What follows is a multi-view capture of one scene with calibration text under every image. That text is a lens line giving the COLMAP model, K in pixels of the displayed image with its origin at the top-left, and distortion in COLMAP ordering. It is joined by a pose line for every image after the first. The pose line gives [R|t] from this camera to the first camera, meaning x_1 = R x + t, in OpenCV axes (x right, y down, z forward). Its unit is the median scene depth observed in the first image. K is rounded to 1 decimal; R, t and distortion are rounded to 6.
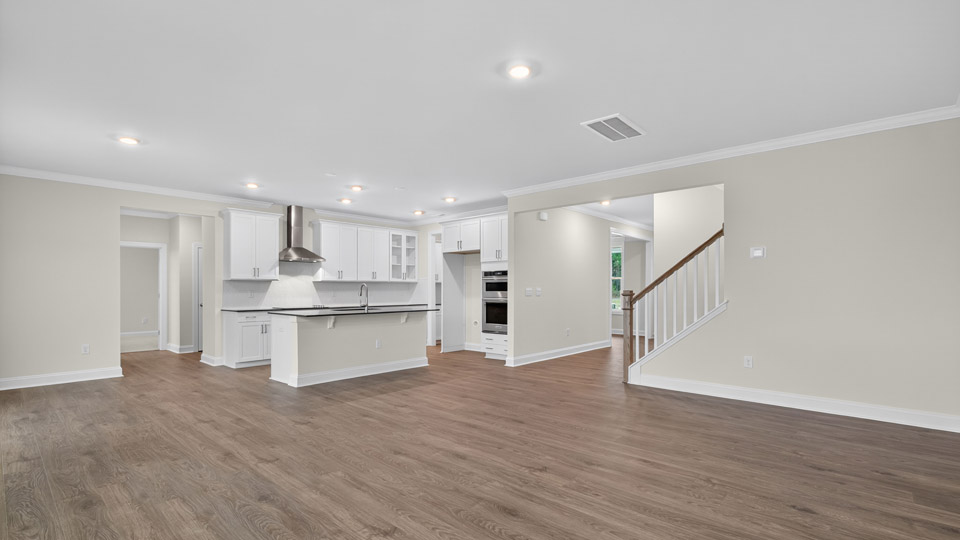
lens RADIAL K [[440.0, 0, 479.6], [0, 440.0, 289.3], [0, 0, 1]] dist [0.001760, 0.000697]
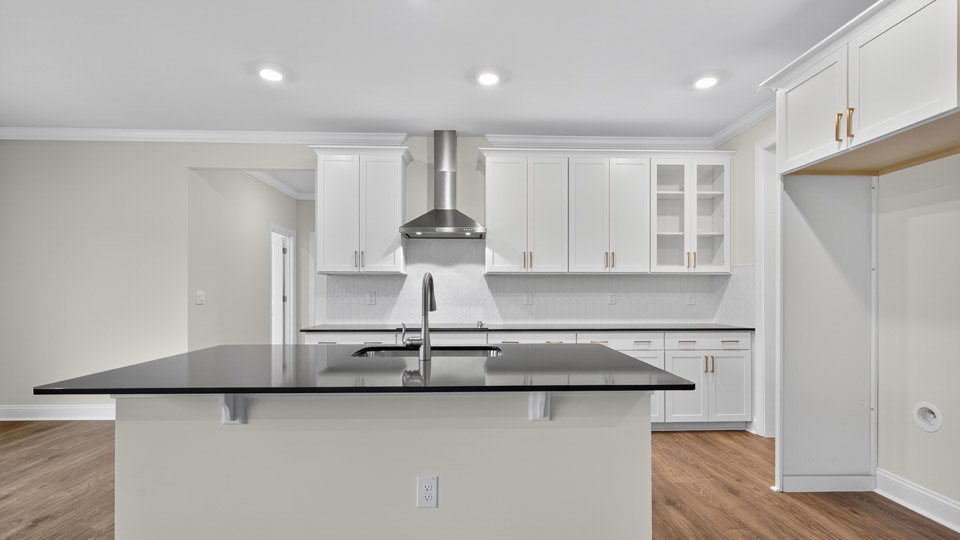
lens RADIAL K [[440.0, 0, 477.3], [0, 440.0, 294.7], [0, 0, 1]] dist [0.001760, 0.000697]
pose [[0.698070, 0.009933, -0.715961, -0.011205], [-0.002361, 0.999930, 0.011571, -0.000779], [0.716026, -0.006387, 0.698044, 0.712474]]
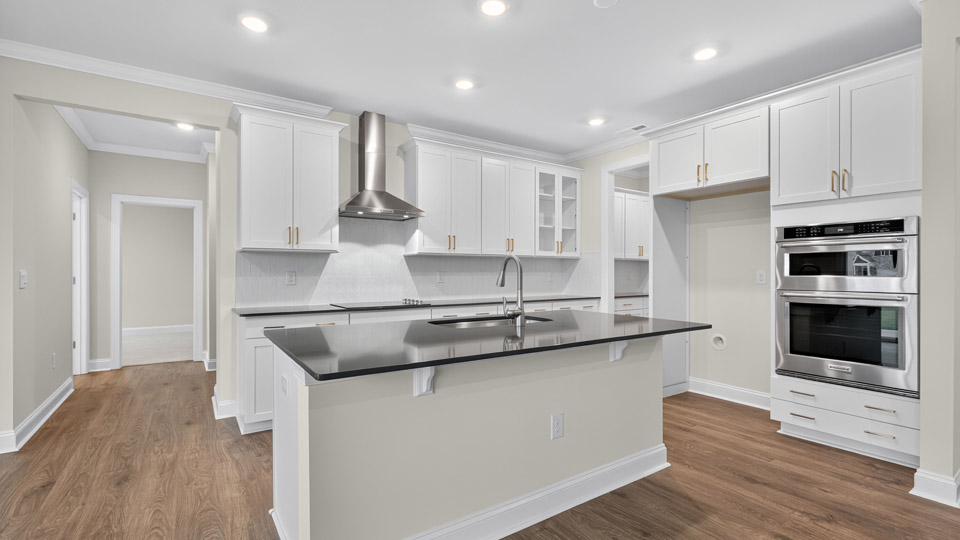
lens RADIAL K [[440.0, 0, 479.6], [0, 440.0, 268.0], [0, 0, 1]] dist [0.001760, 0.000697]
pose [[0.971297, 0.002585, -0.237855, -0.176138], [-0.004184, 0.999972, -0.006218, 0.001093], [0.237832, 0.007035, 0.971281, 0.550910]]
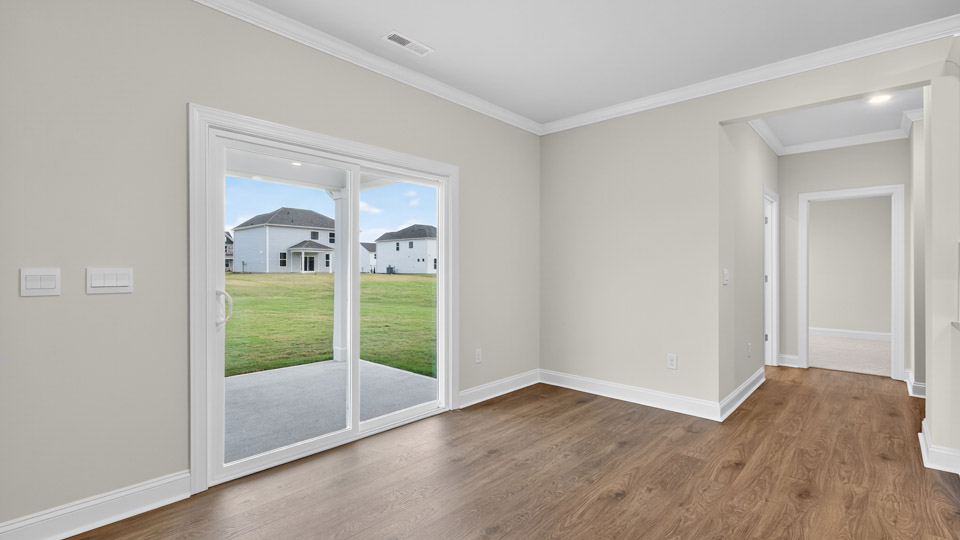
lens RADIAL K [[440.0, 0, 483.7], [0, 440.0, 269.4], [0, 0, 1]] dist [0.001760, 0.000697]
pose [[0.006834, 0.005072, -0.999964, -0.206254], [-0.002995, 0.999983, 0.005052, 0.000930], [0.999972, 0.002961, 0.006849, 0.580933]]
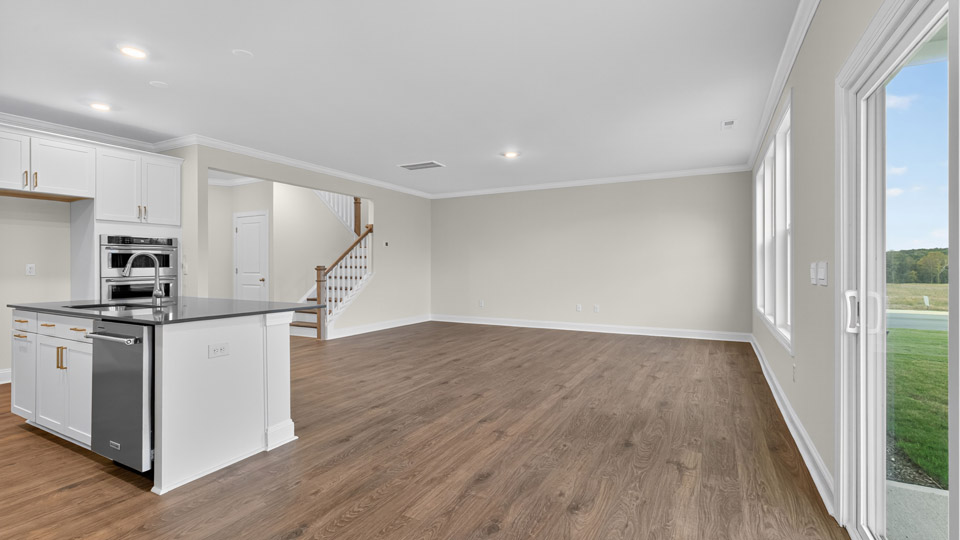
lens RADIAL K [[440.0, 0, 479.3], [0, 440.0, 263.5], [0, 0, 1]] dist [0.001760, 0.000697]
pose [[-0.242263, 0.007691, 0.970180, -0.740860], [0.002939, 0.999970, -0.007194, 0.004540], [-0.970206, 0.001109, -0.242278, 0.665185]]
